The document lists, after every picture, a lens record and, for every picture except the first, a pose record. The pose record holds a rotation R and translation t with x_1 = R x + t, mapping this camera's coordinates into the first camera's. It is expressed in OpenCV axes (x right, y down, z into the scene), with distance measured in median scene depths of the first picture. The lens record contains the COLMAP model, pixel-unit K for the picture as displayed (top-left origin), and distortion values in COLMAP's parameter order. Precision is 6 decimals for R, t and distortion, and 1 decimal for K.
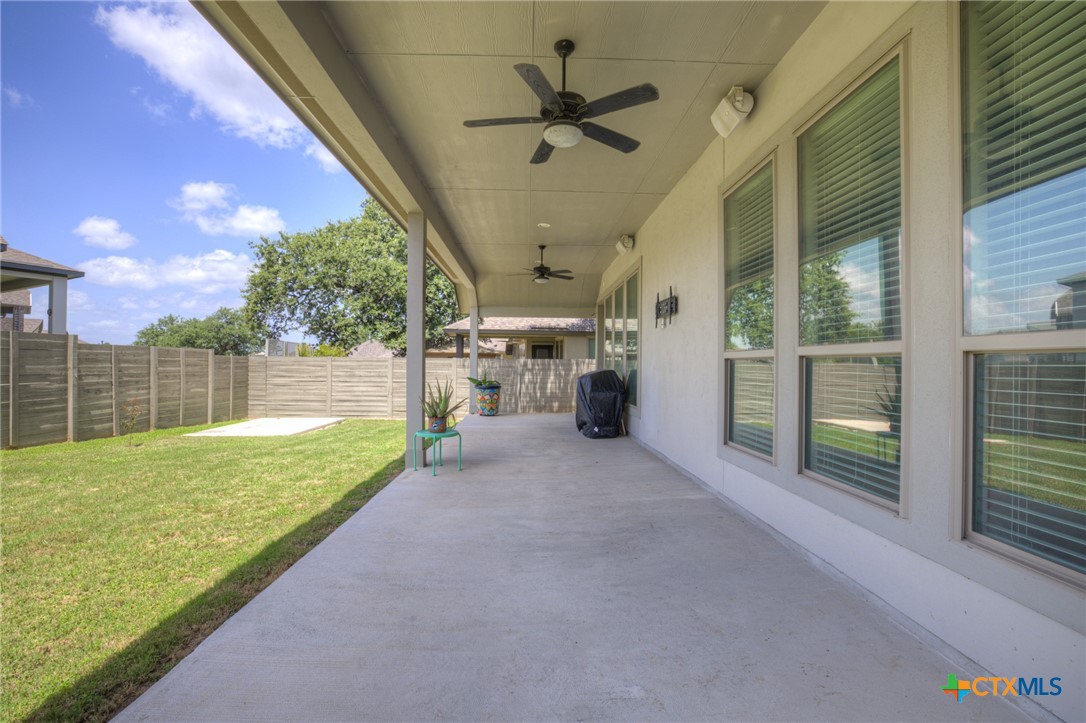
lens RADIAL K [[468.1, 0, 538.3], [0, 468.1, 361.1], [0, 0, 1]] dist [-0.041736, 0.013937]
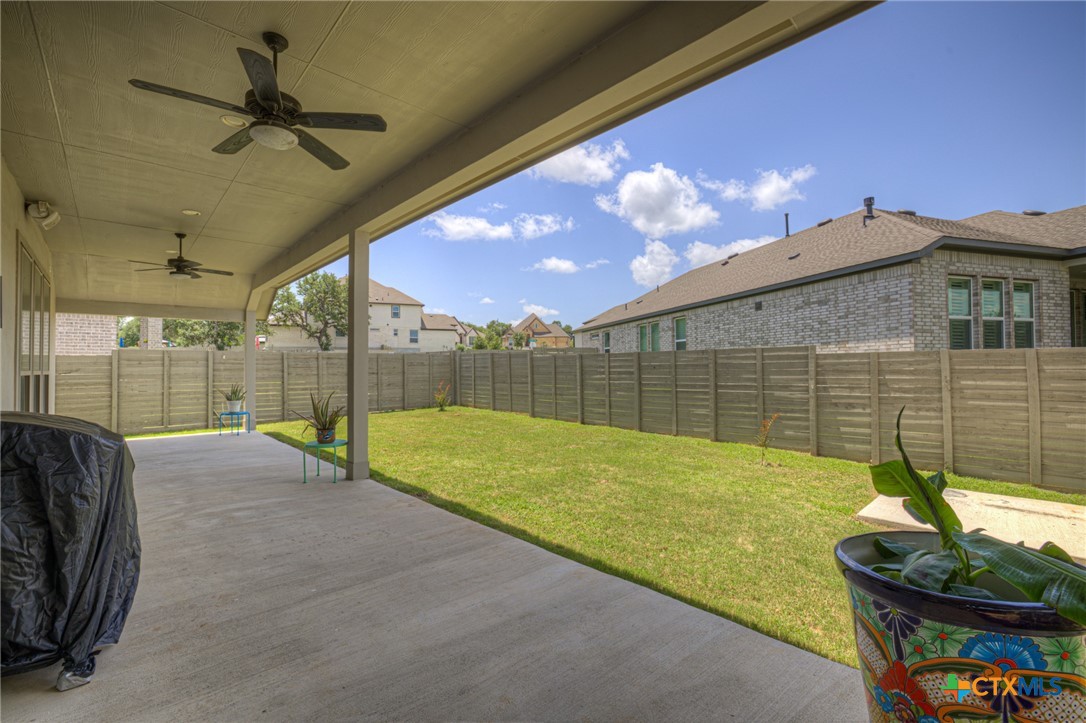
lens RADIAL K [[468.1, 0, 536.1], [0, 468.1, 360.3], [0, 0, 1]] dist [-0.041736, 0.013937]
pose [[-0.745559, -0.012636, -0.666320, 0.051412], [0.007119, 0.999612, -0.026922, -0.001609], [0.666401, -0.024815, -0.745180, 0.808221]]
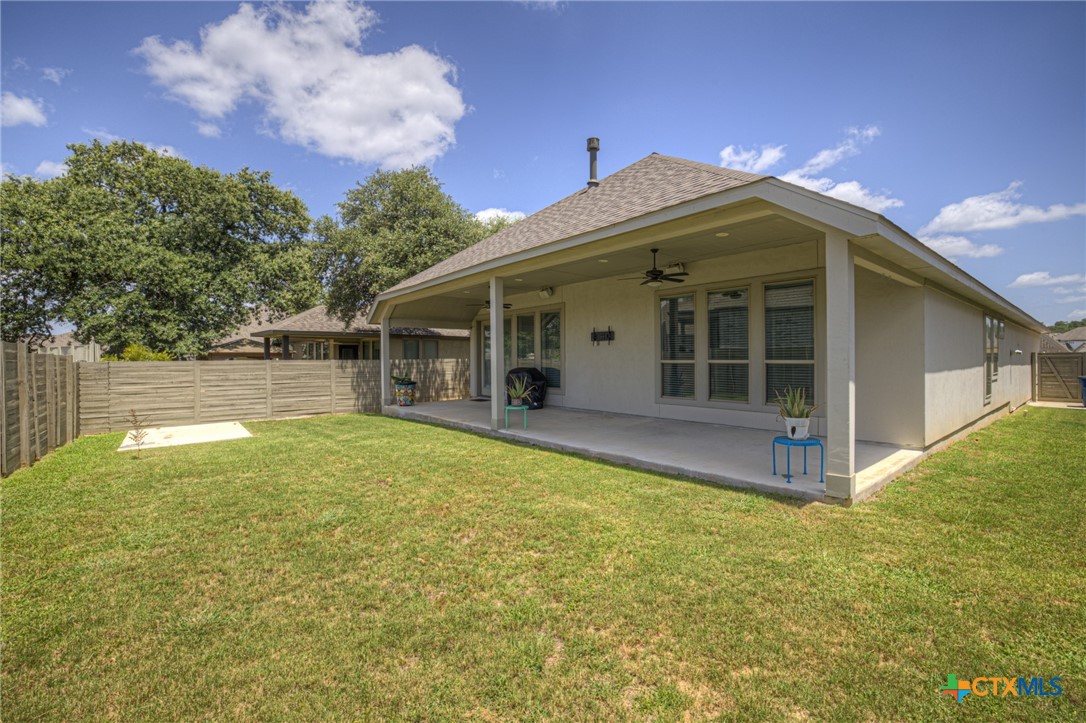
lens RADIAL K [[468.1, 0, 532.8], [0, 468.1, 358.2], [0, 0, 1]] dist [-0.041736, 0.013937]
pose [[0.795077, -0.015637, 0.606307, -0.472826], [0.009952, 0.999869, 0.012736, -0.019573], [-0.606427, -0.004092, 0.795129, -0.166173]]
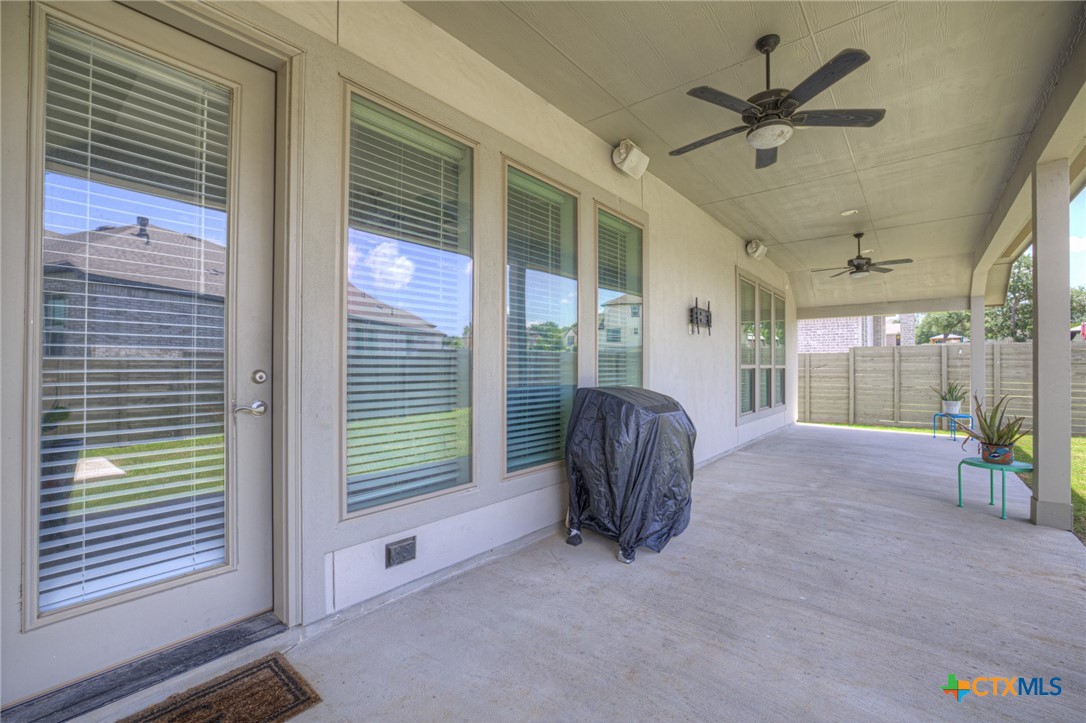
lens RADIAL K [[468.1, 0, 538.7], [0, 468.1, 364.0], [0, 0, 1]] dist [-0.041736, 0.013937]
pose [[-0.759030, -0.004919, 0.651037, -0.049031], [-0.012573, 0.999896, -0.007103, -0.000506], [-0.650934, -0.013577, -0.759013, 0.807498]]
